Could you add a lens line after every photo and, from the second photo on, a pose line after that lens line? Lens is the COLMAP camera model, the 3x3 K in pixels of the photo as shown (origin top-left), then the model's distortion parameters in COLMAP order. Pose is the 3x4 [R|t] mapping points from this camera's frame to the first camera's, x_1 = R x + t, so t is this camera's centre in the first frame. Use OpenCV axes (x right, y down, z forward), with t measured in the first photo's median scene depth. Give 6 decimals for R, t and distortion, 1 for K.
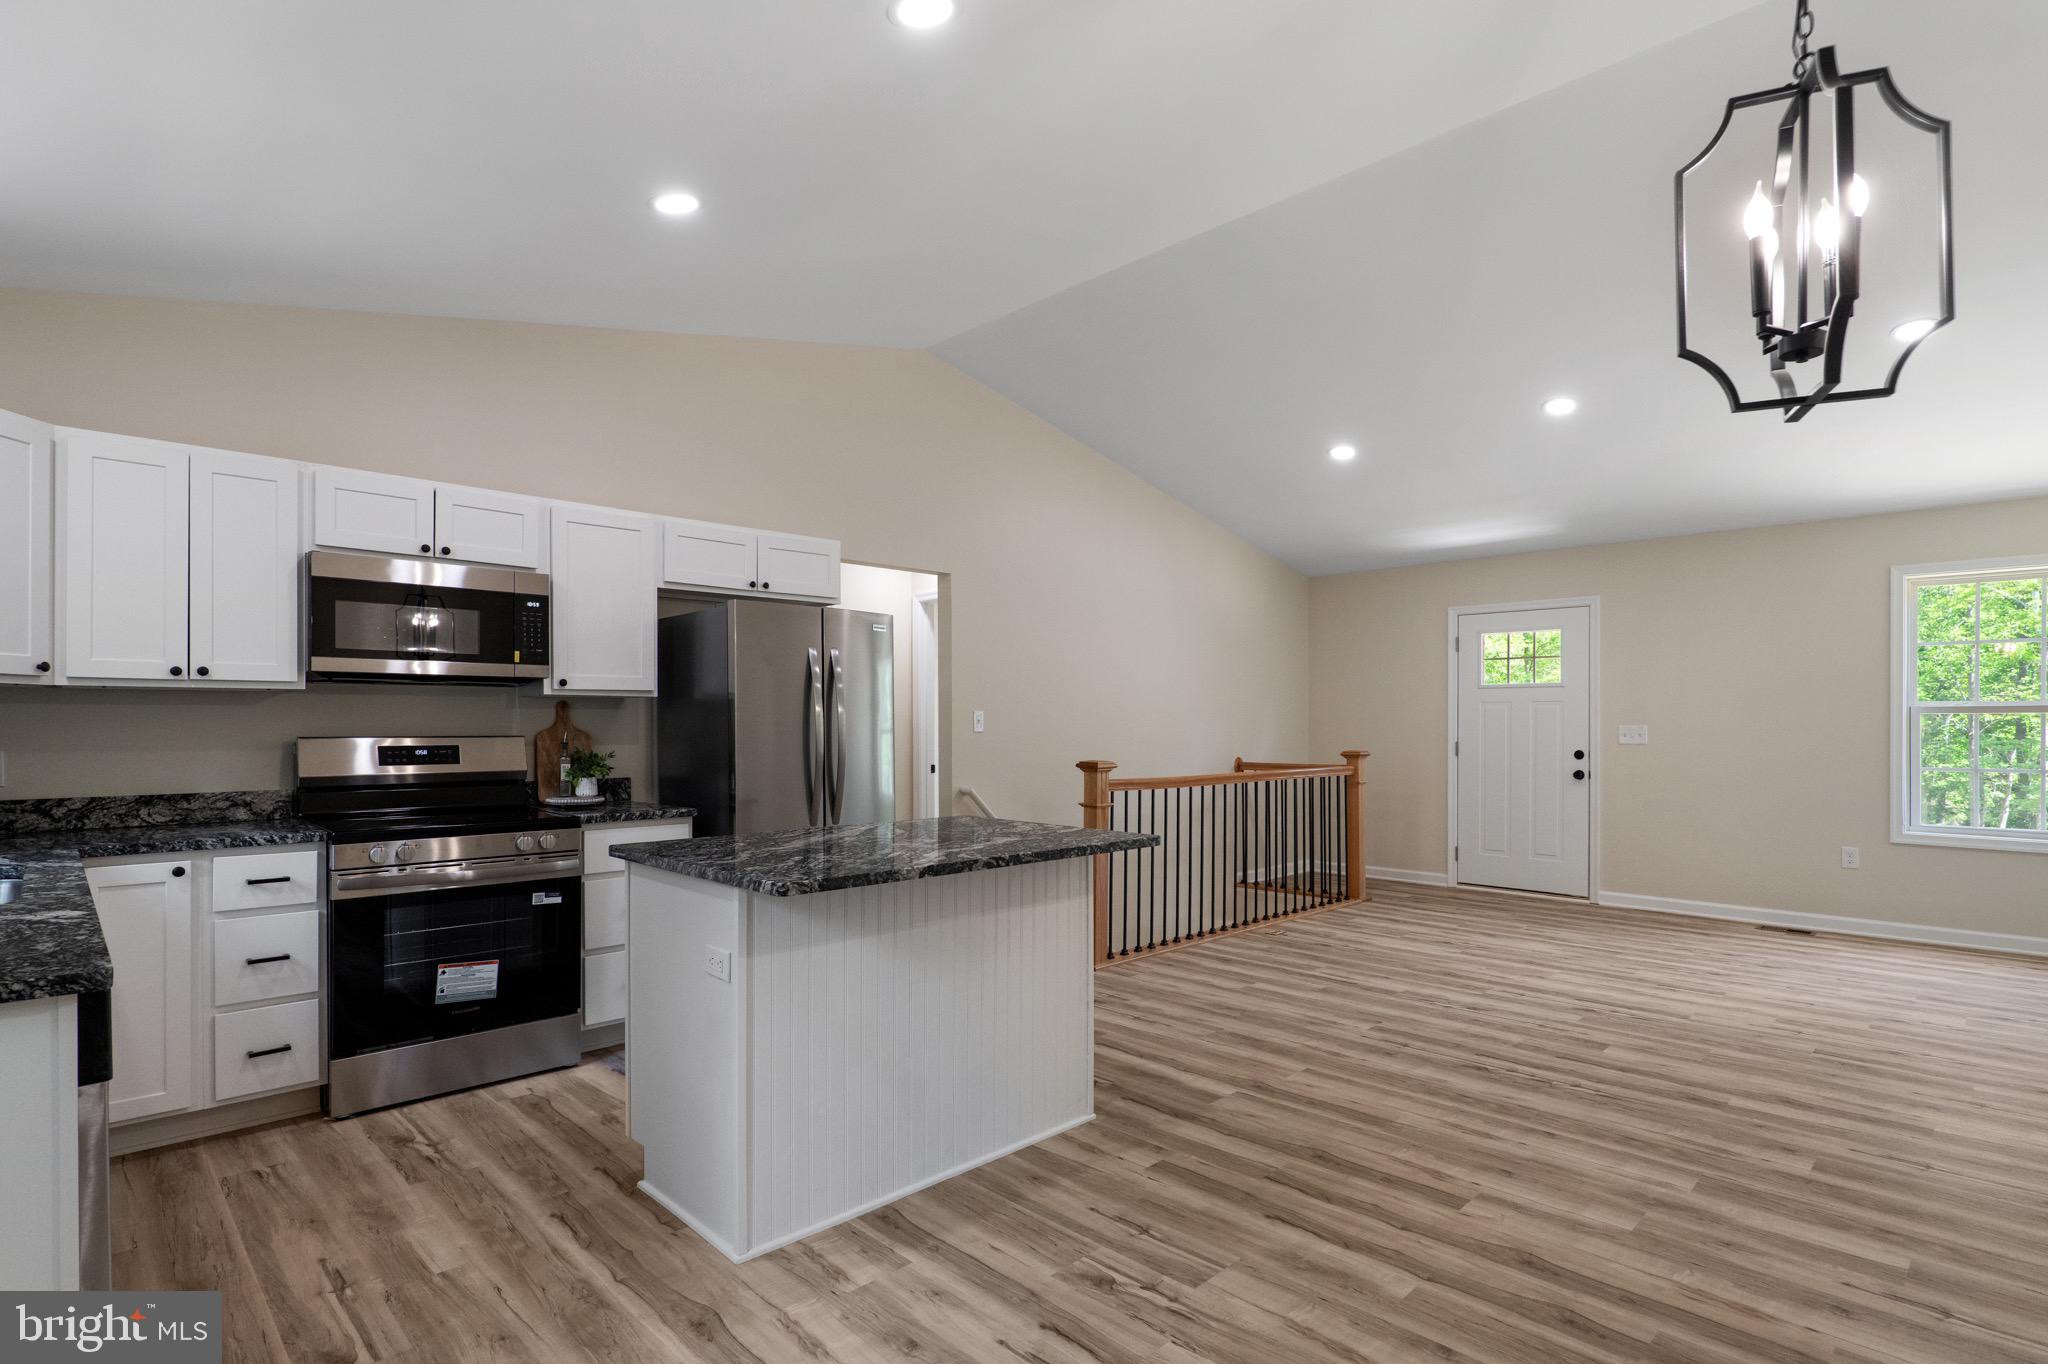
lens RADIAL K [[1017.8, 0, 1021.9], [0, 1017.8, 716.9], [0, 0, 1]] dist [-0.015027, 0.000187]
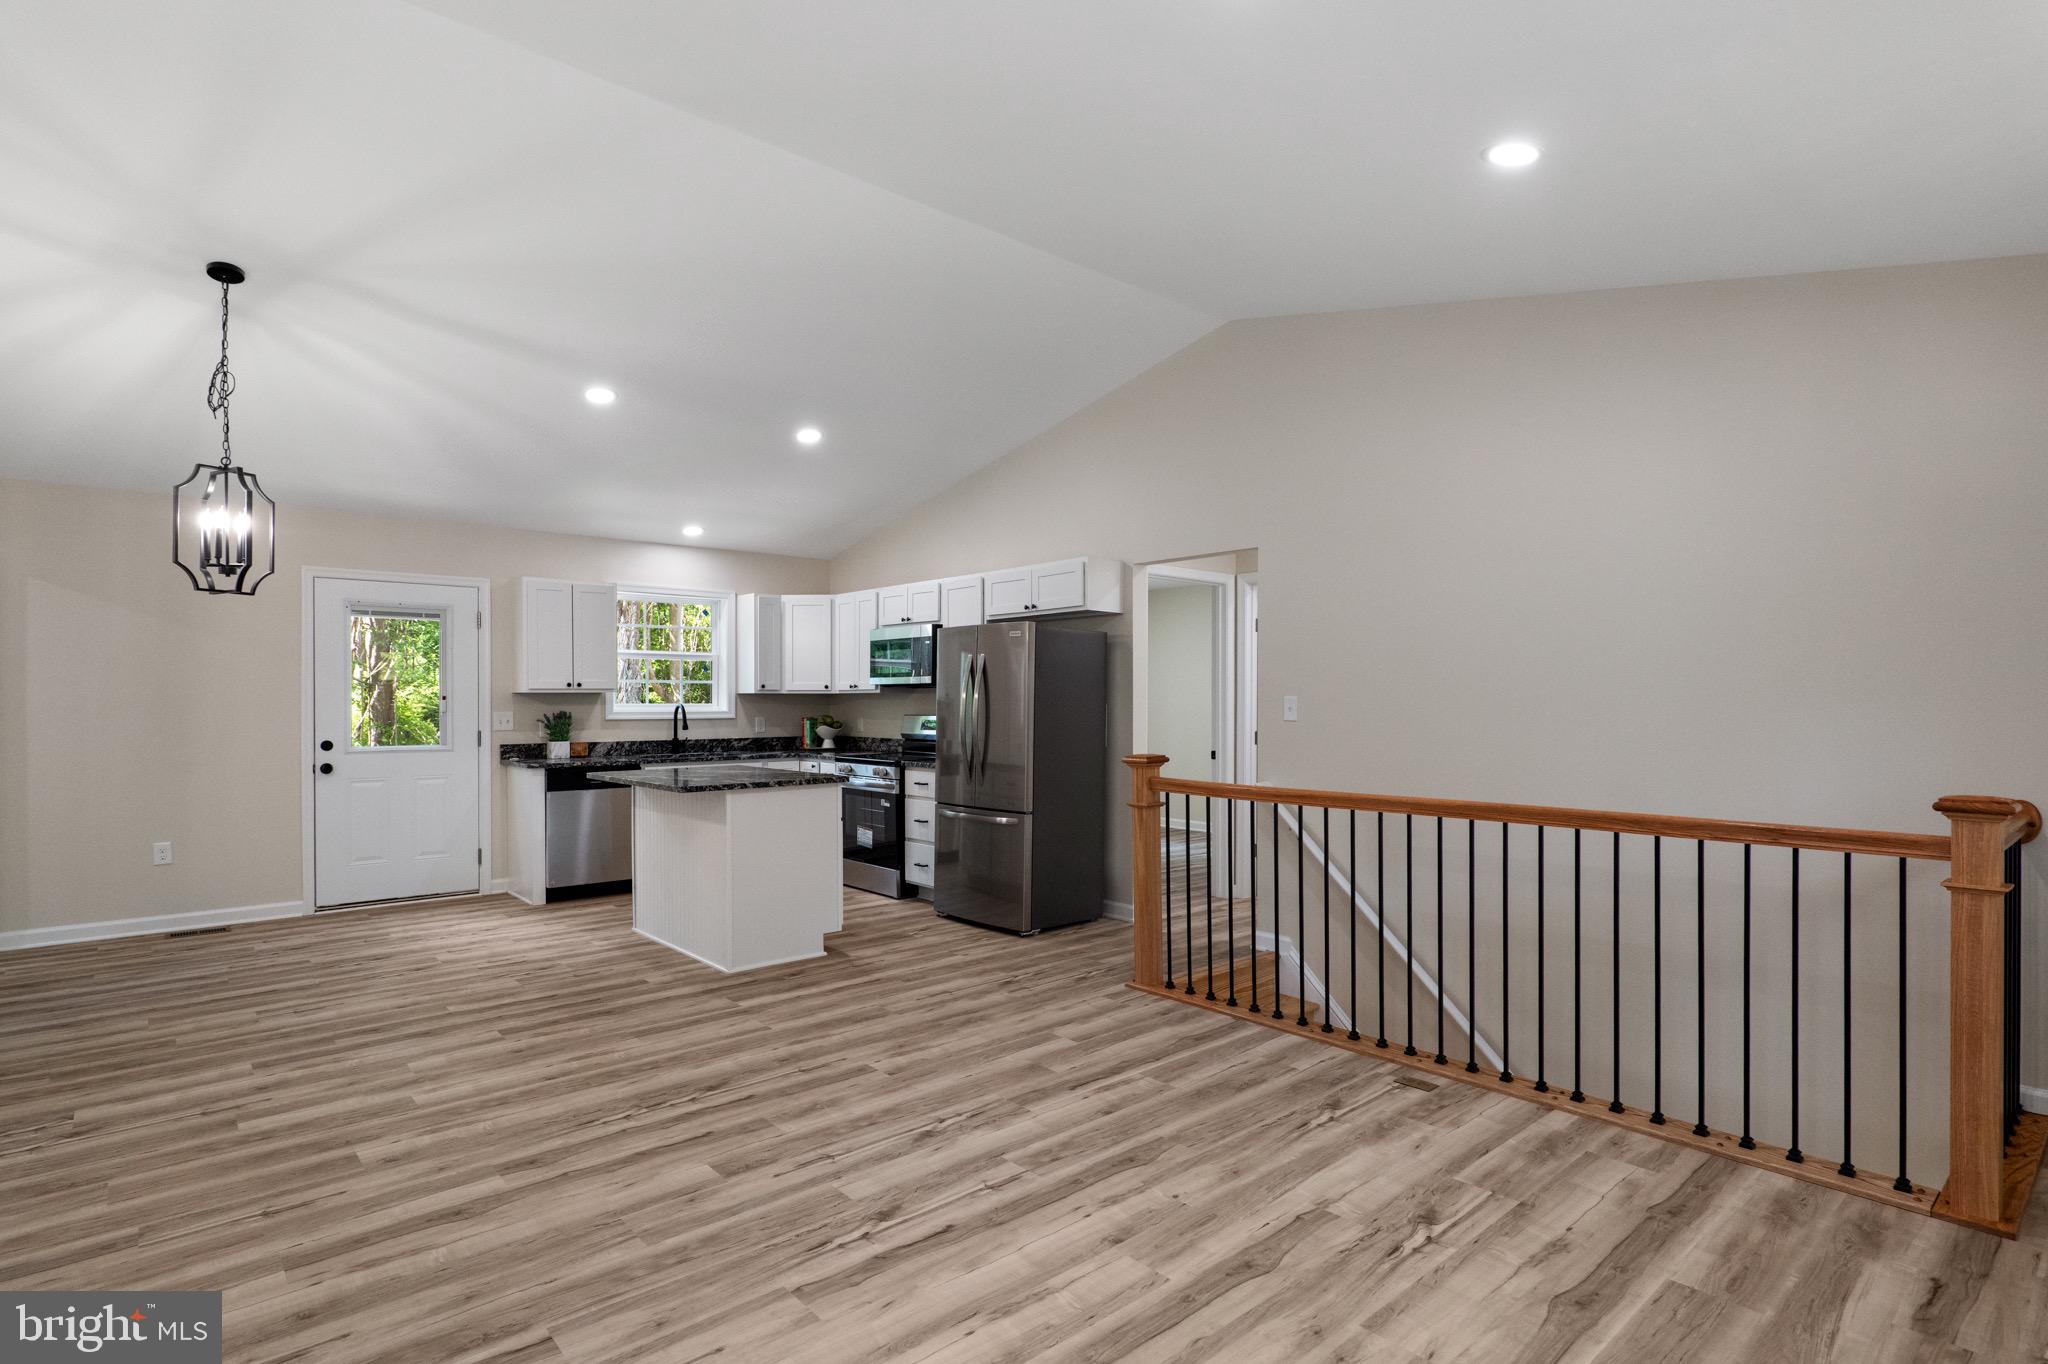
lens RADIAL K [[1017.8, 0, 1030.4], [0, 1017.8, 699.3], [0, 0, 1]] dist [-0.015027, 0.000187]
pose [[-0.049688, -0.000385, -0.998765, 1.440627], [0.007393, 0.999972, -0.000753, -0.008709], [0.998737, -0.007422, -0.049683, 1.409605]]
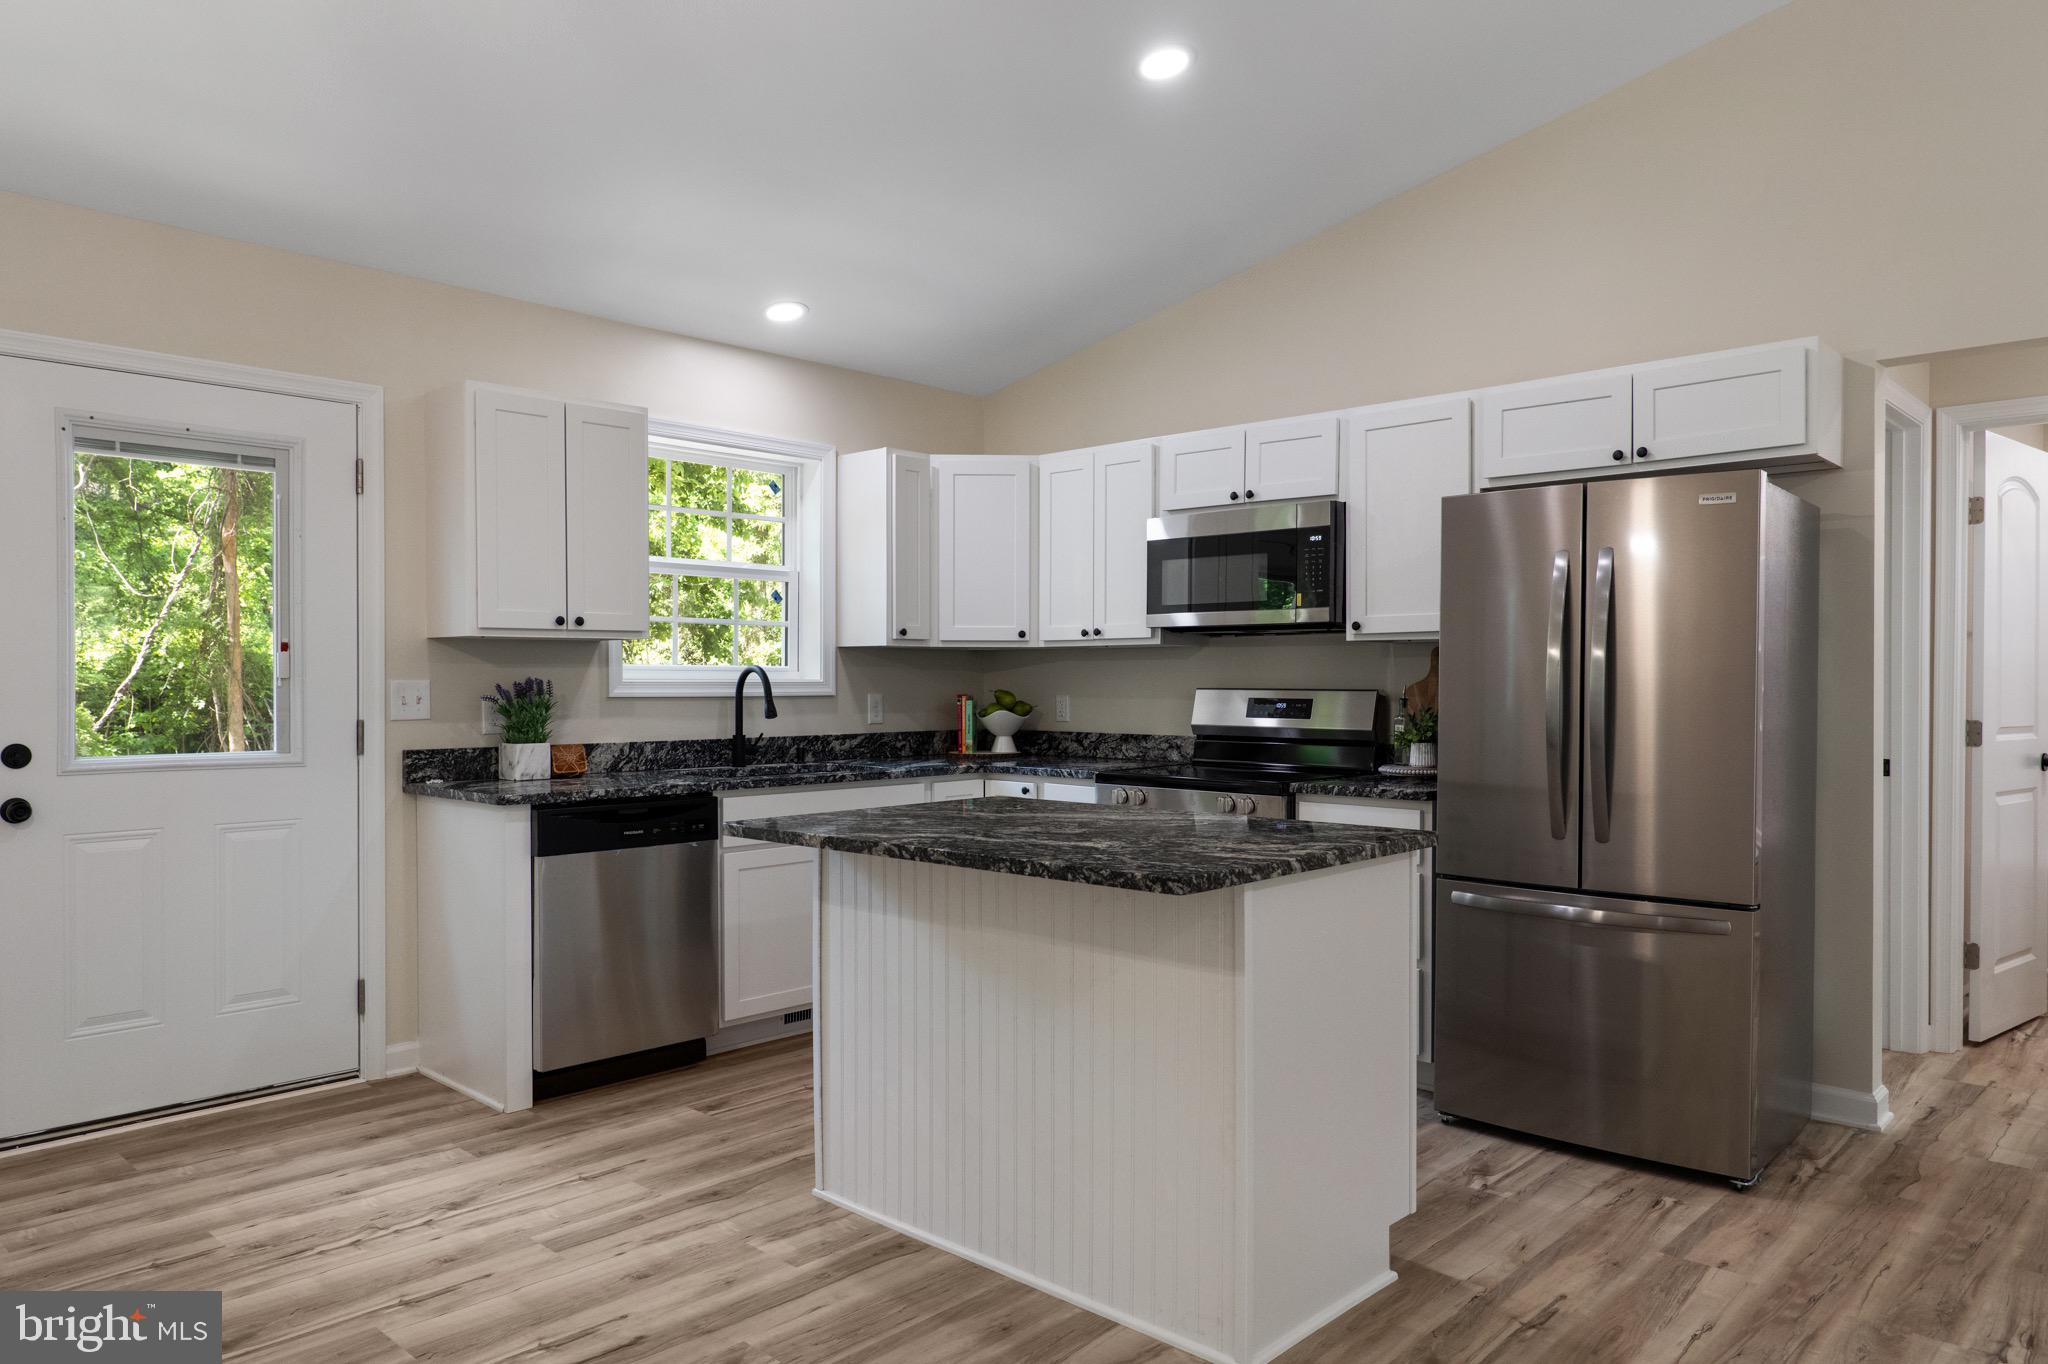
lens RADIAL K [[1360.1, 0, 1027.0], [0, 1360.1, 686.6], [0, 0, 1]] dist [-0.001673, -0.001279]
pose [[0.040266, 0.006332, -0.999169, 0.749112], [0.004859, 0.999967, 0.006532, 0.008423], [0.999177, -0.005118, 0.040234, 0.781854]]
